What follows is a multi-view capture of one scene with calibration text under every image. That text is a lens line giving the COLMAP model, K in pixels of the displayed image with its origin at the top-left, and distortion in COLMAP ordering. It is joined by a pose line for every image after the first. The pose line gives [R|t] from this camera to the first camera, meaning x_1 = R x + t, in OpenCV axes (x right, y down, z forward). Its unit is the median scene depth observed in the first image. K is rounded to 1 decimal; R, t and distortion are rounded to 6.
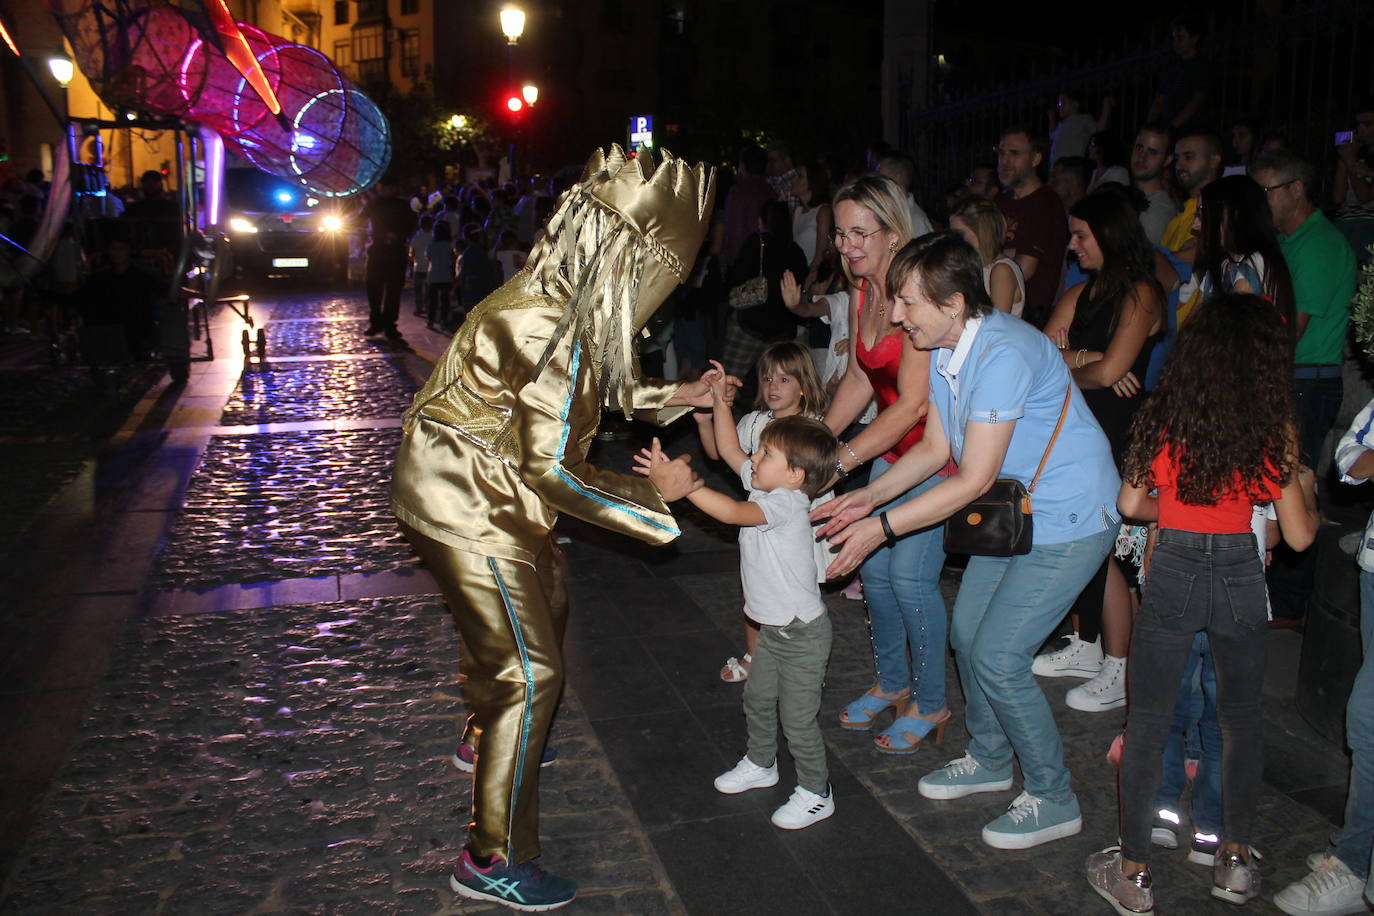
lens RADIAL K [[1152.8, 0, 688.0], [0, 1152.8, 456.4], [0, 0, 1]] dist [-0.156601, 0.130696]
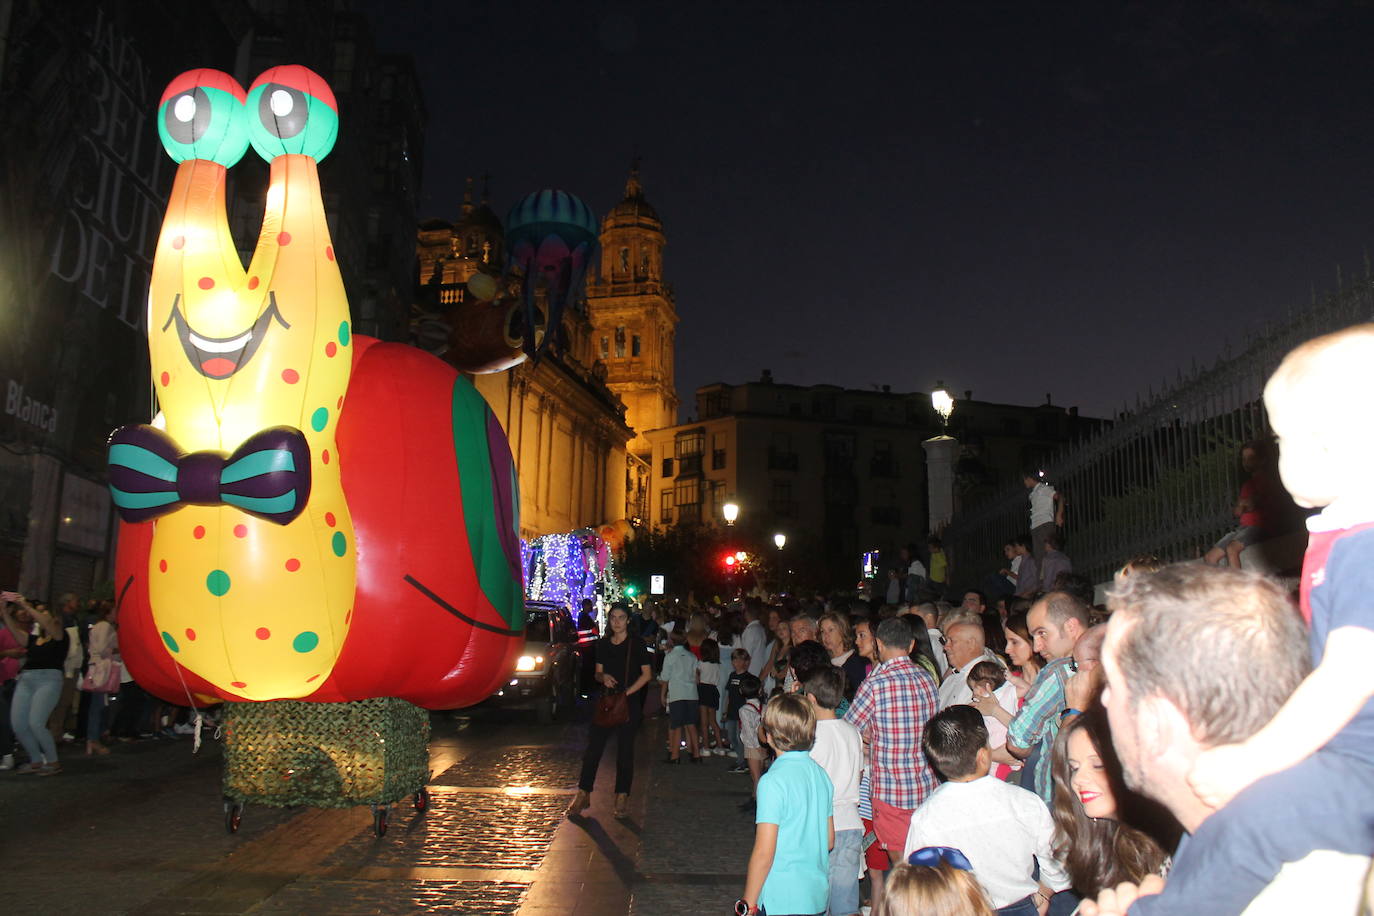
lens RADIAL K [[1152.8, 0, 687.4], [0, 1152.8, 454.7], [0, 0, 1]] dist [-0.156601, 0.130696]
pose [[0.958848, -0.047138, -0.279981, 0.082306], [-0.054283, 0.937494, -0.343741, 0.039860], [0.278683, 0.344794, 0.896355, -0.181607]]
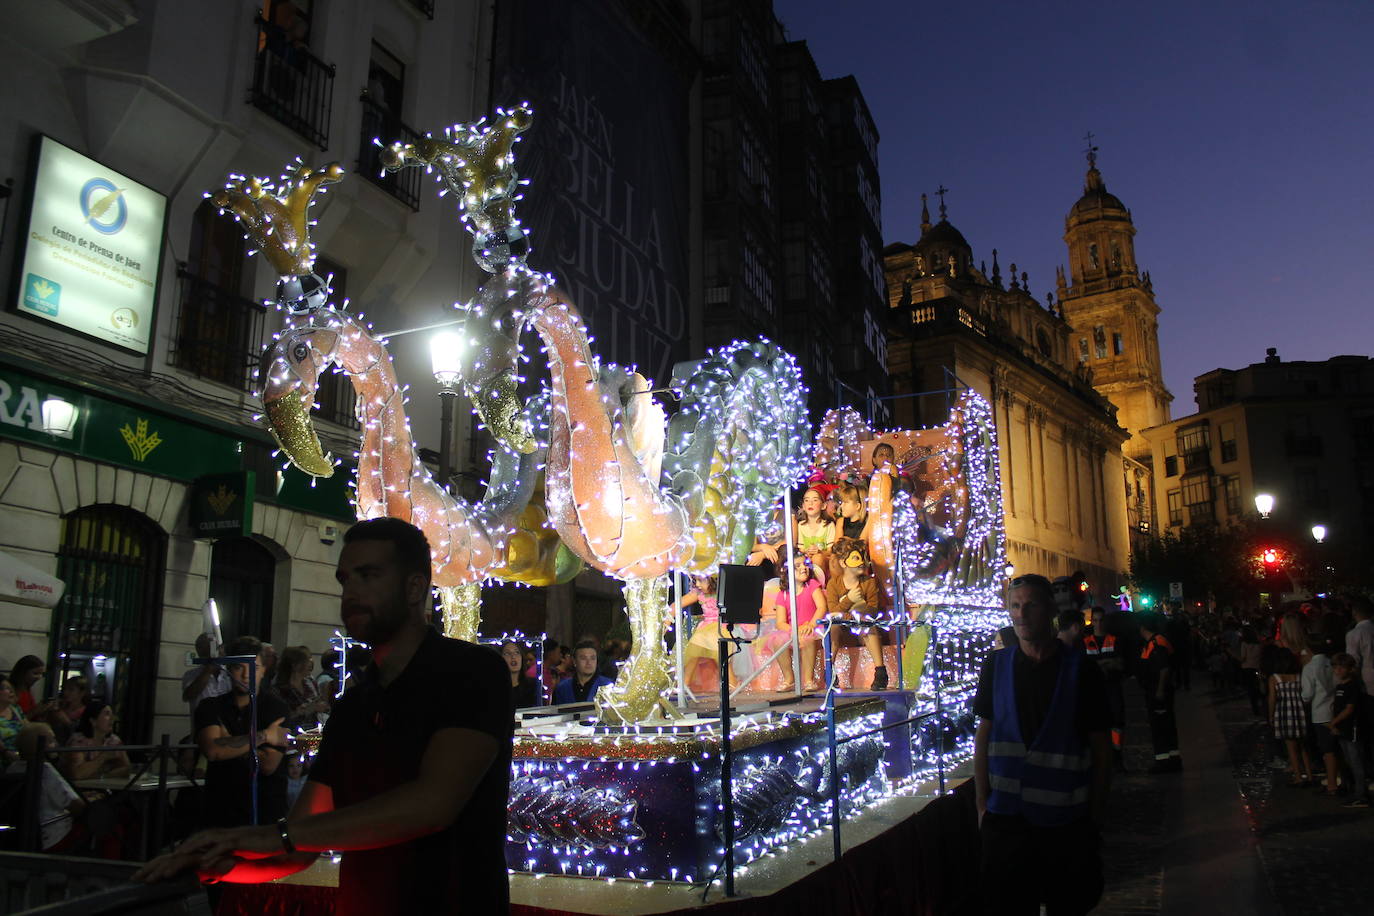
lens RADIAL K [[1152.8, 0, 688.7], [0, 1152.8, 456.8], [0, 0, 1]] dist [-0.156601, 0.130696]
pose [[0.755039, -0.146039, -0.639209, 0.068631], [-0.097637, 0.938969, -0.329854, 0.036634], [0.648370, 0.311463, 0.694700, -0.166509]]
